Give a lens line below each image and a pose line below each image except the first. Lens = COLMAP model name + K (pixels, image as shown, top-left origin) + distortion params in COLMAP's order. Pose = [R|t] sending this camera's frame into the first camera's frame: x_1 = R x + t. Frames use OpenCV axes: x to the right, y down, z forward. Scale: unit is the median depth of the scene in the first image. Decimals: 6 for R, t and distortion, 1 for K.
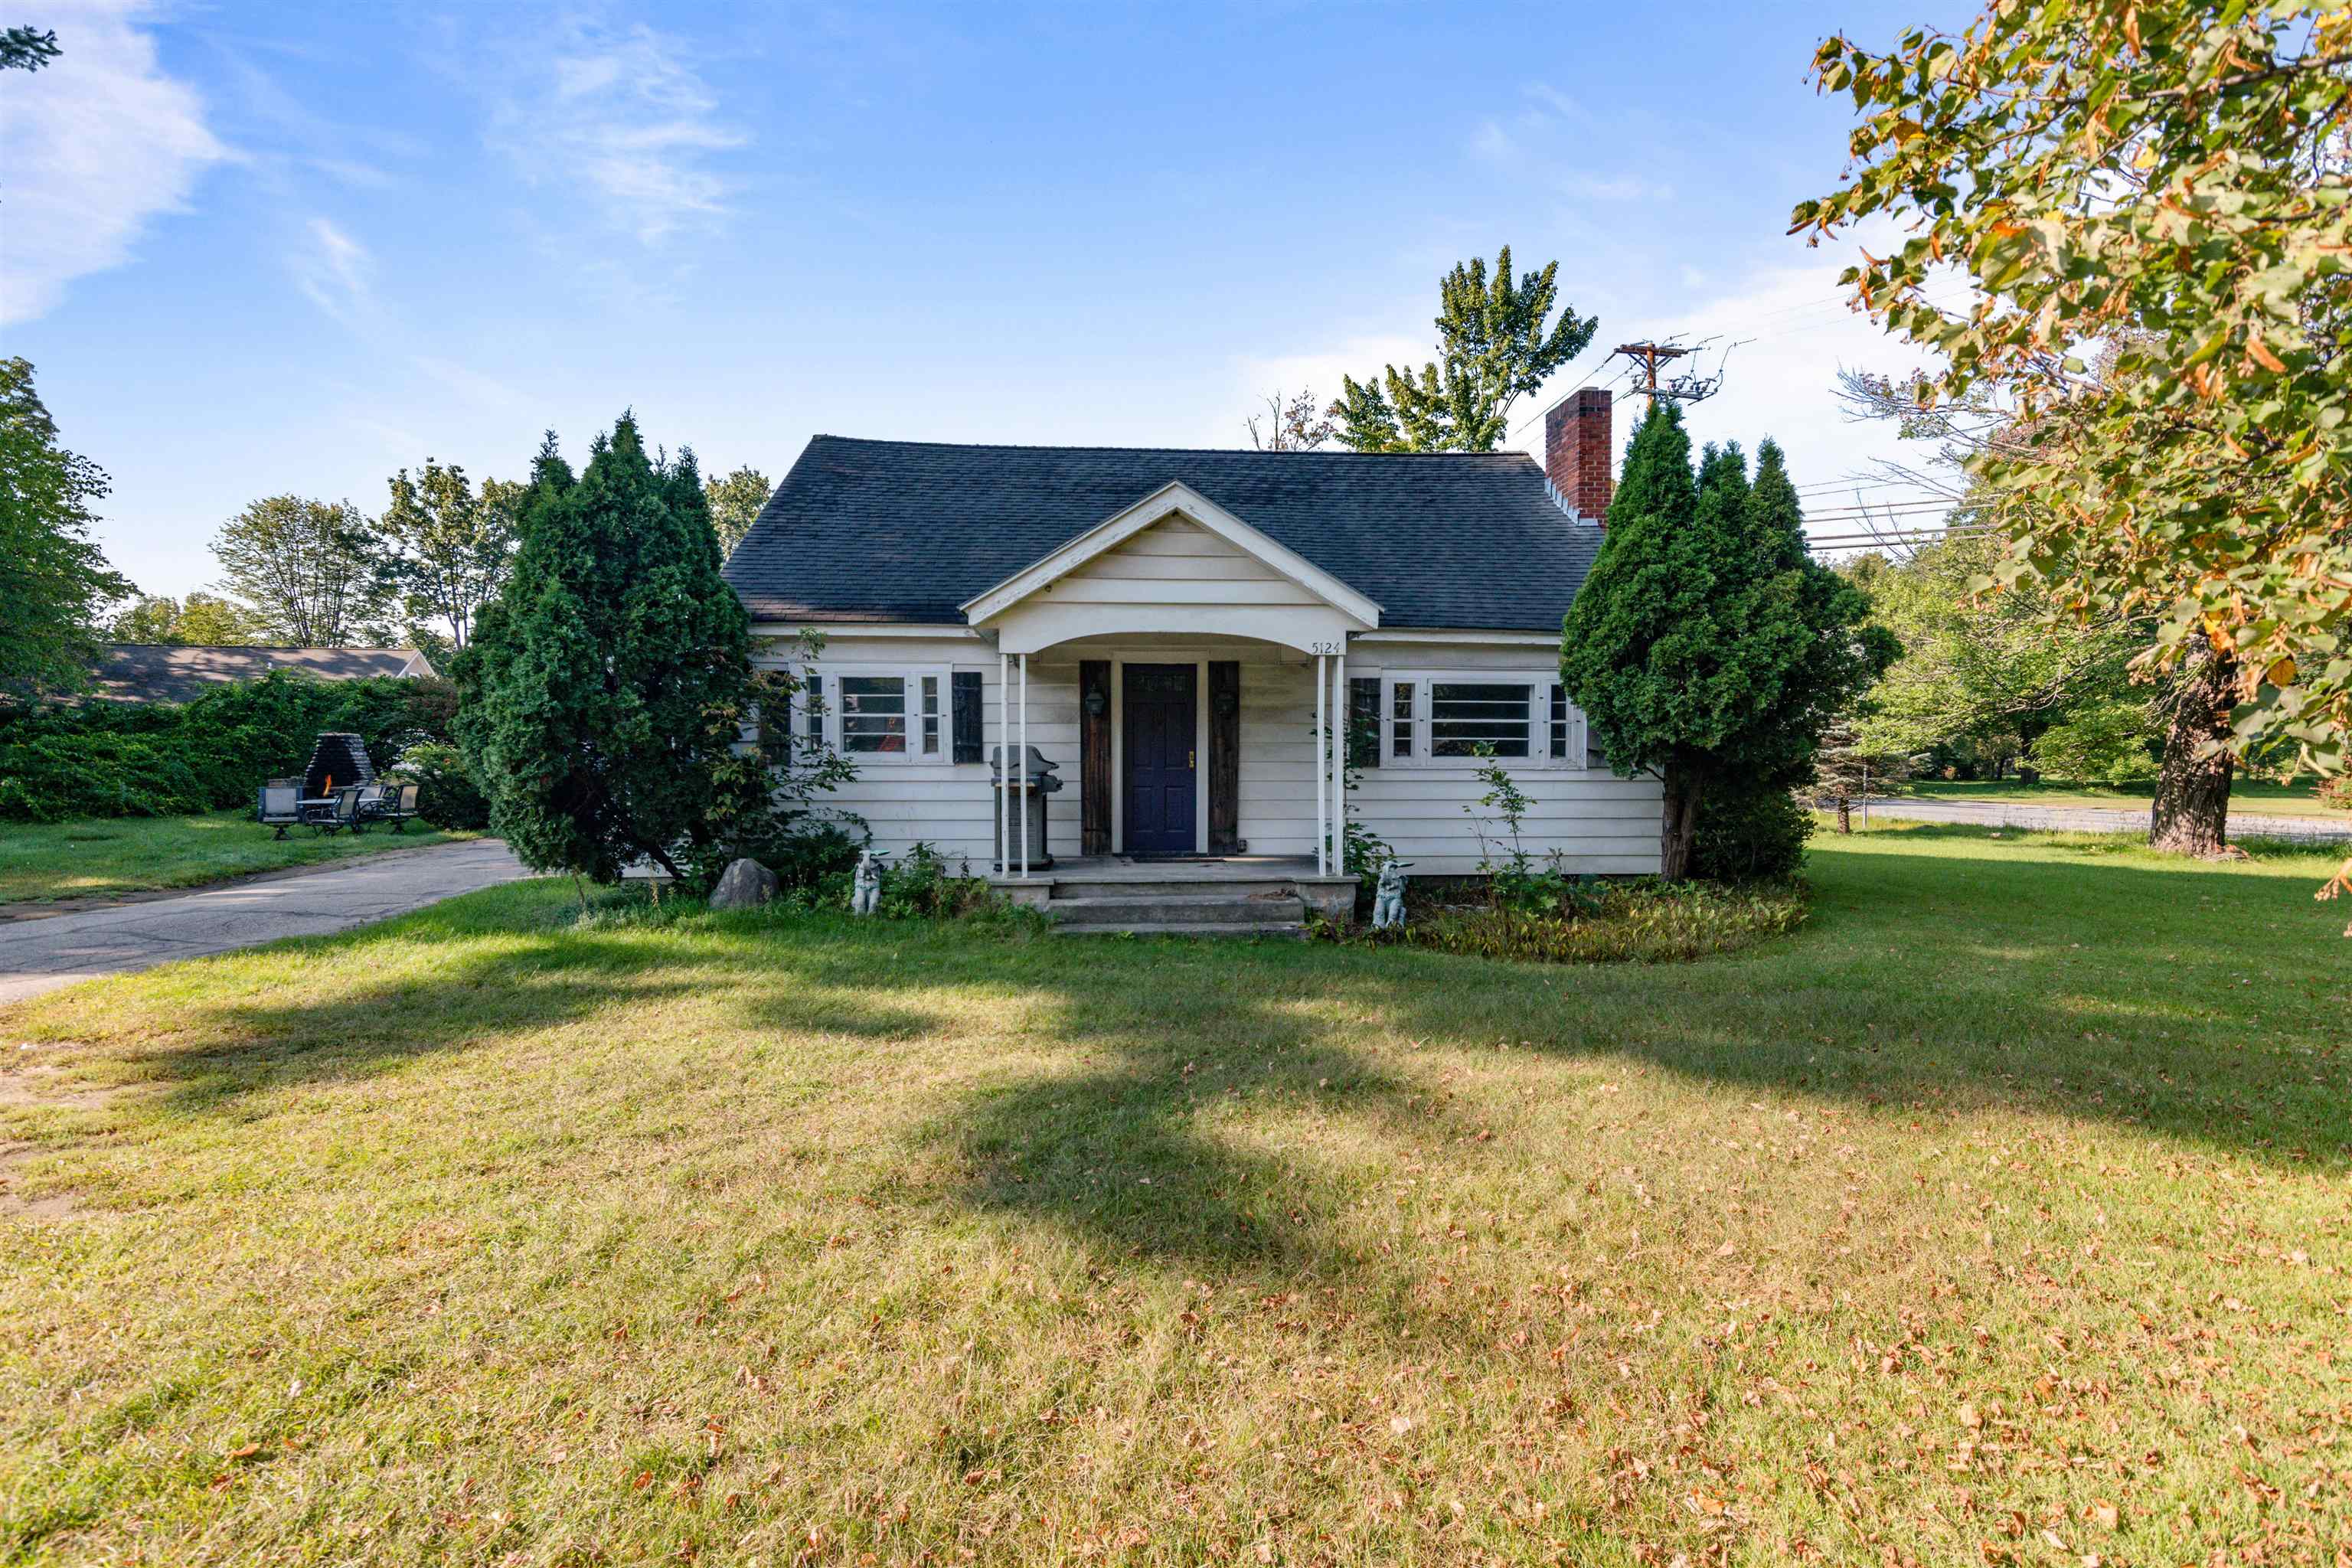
lens RADIAL K [[1136.9, 0, 1172.8], [0, 1136.9, 786.1], [0, 0, 1]] dist [-0.003692, 0.003478]
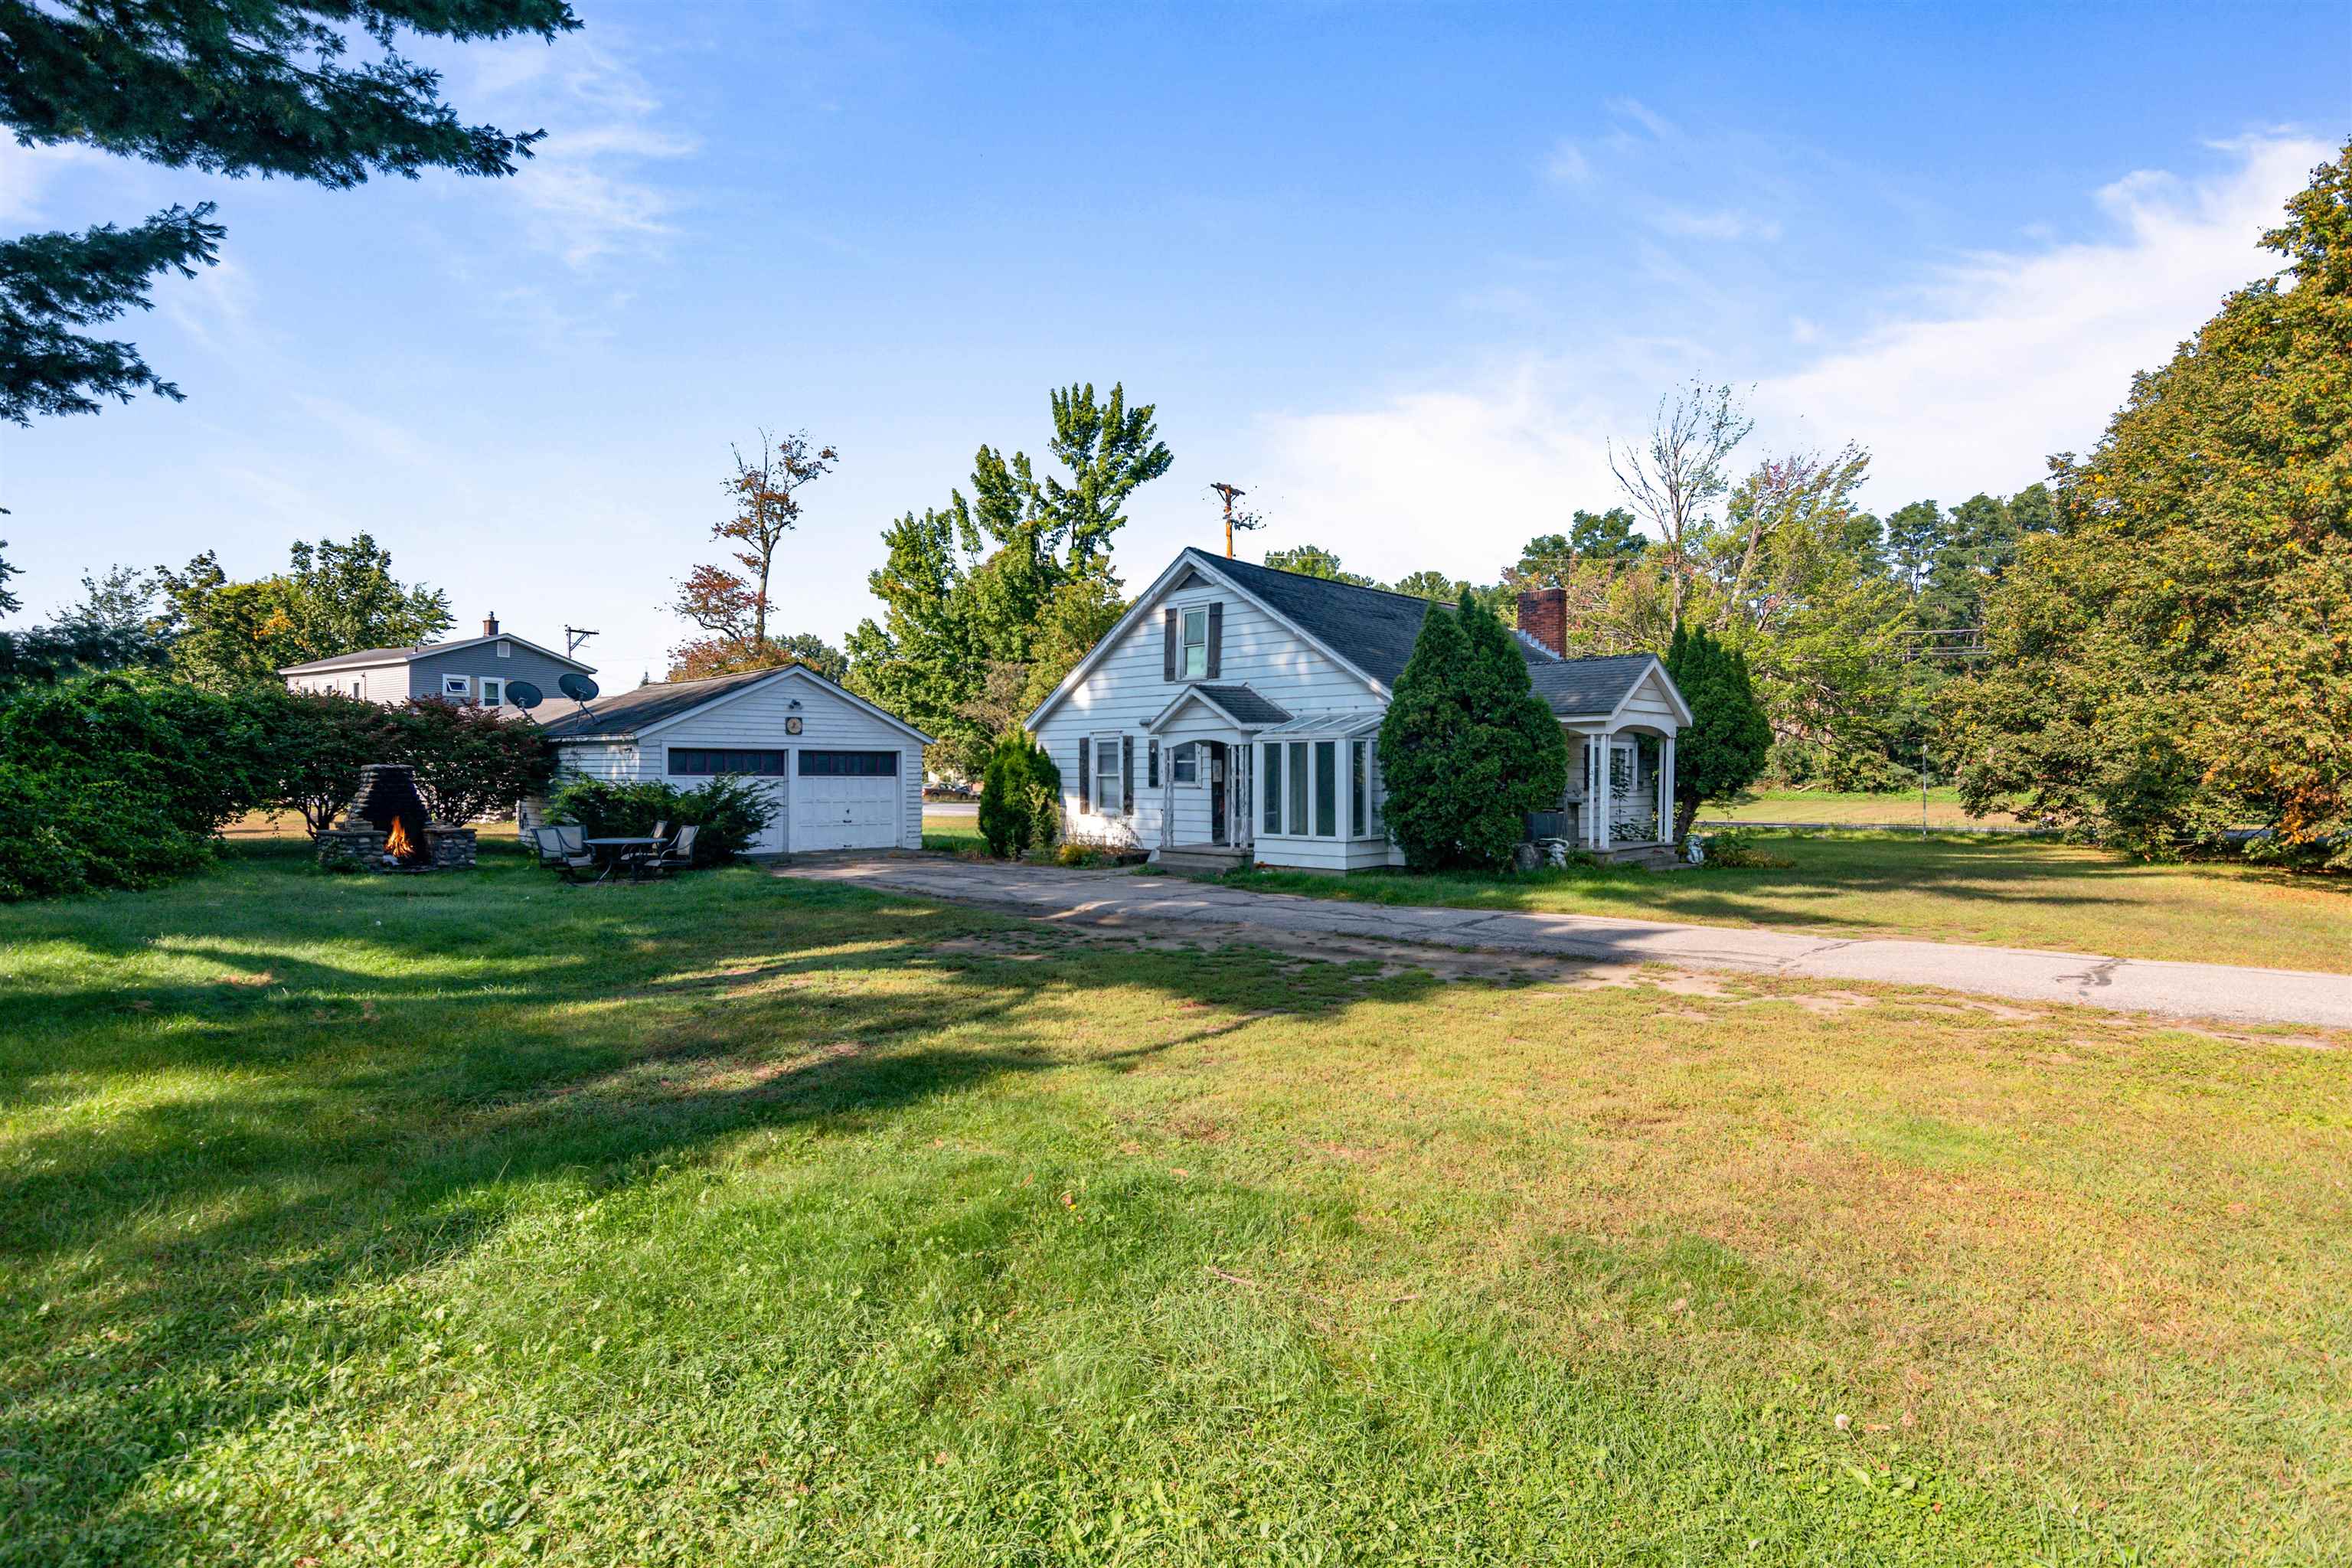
lens RADIAL K [[1136.9, 0, 1178.1], [0, 1136.9, 814.3], [0, 0, 1]] dist [-0.003692, 0.003478]
pose [[0.743627, -0.029419, 0.667947, -1.672567], [0.024974, 0.999556, 0.016221, -0.020626], [-0.668128, 0.004619, 0.744032, 0.003057]]
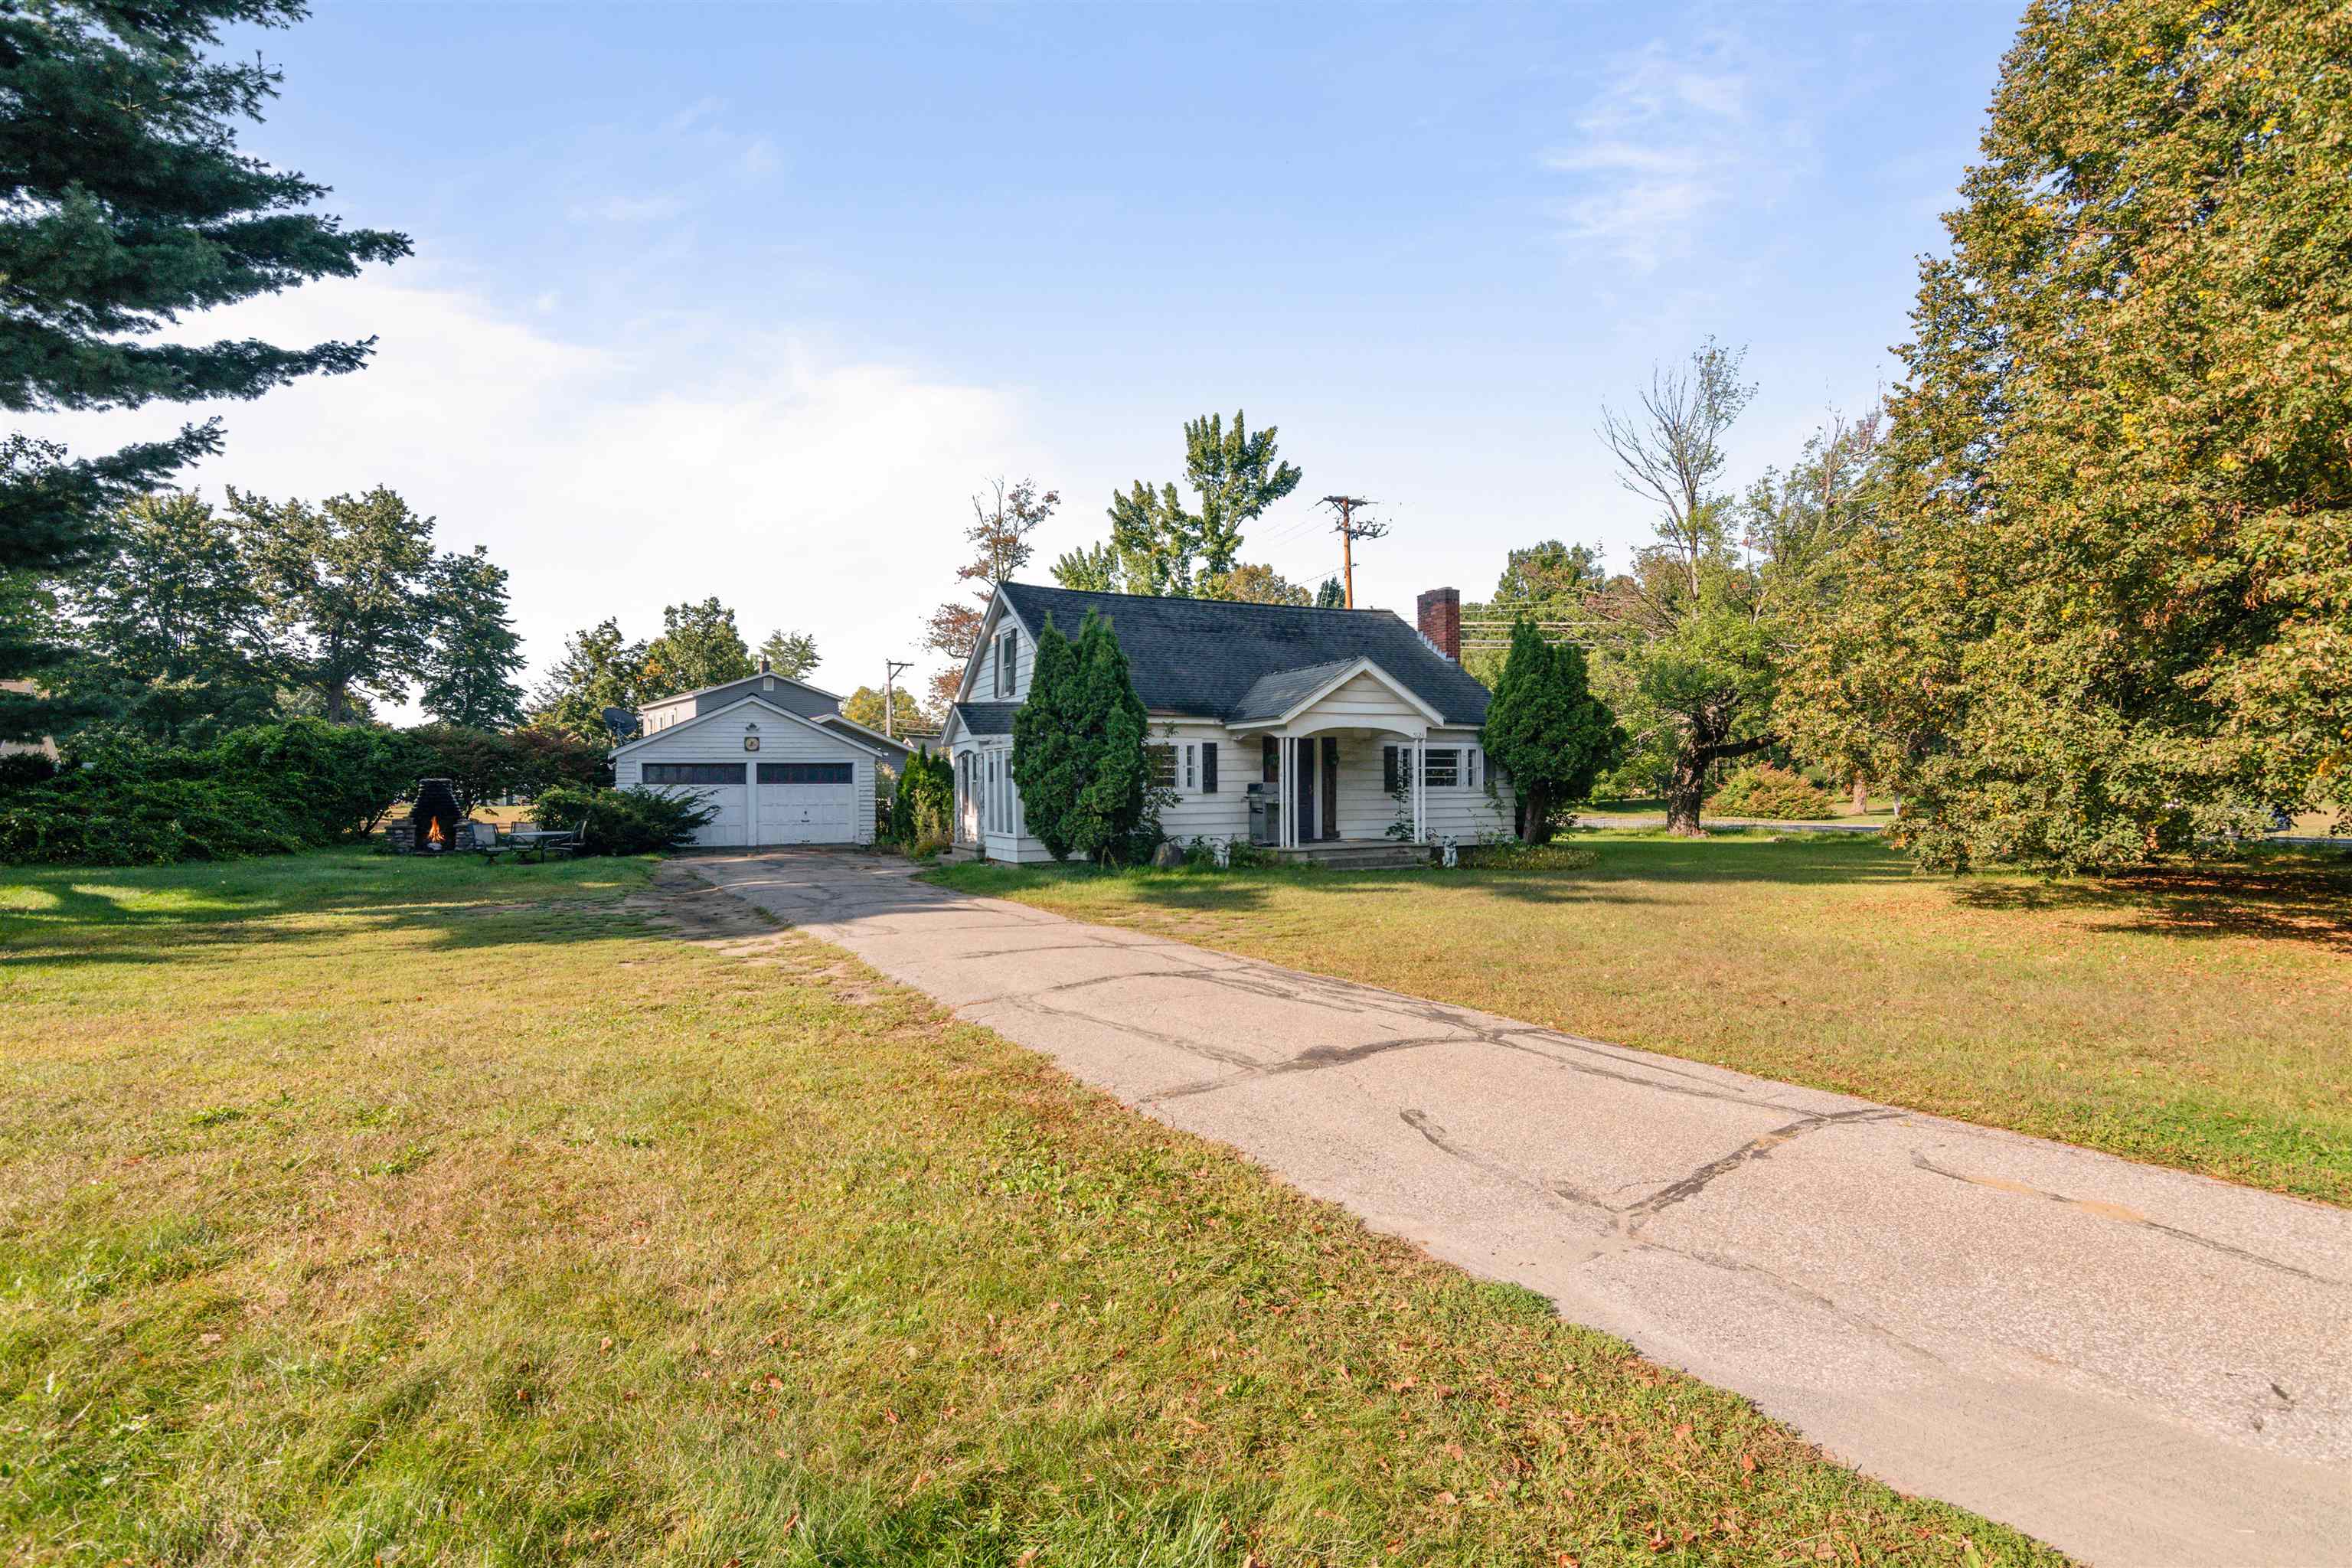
lens RADIAL K [[1136.9, 0, 1169.1], [0, 1136.9, 790.1], [0, 0, 1]] dist [-0.003692, 0.003478]
pose [[0.930875, -0.011778, 0.365148, -0.894426], [0.021885, 0.999483, -0.023555, 0.017105], [-0.364681, 0.029918, 0.930652, -0.667123]]
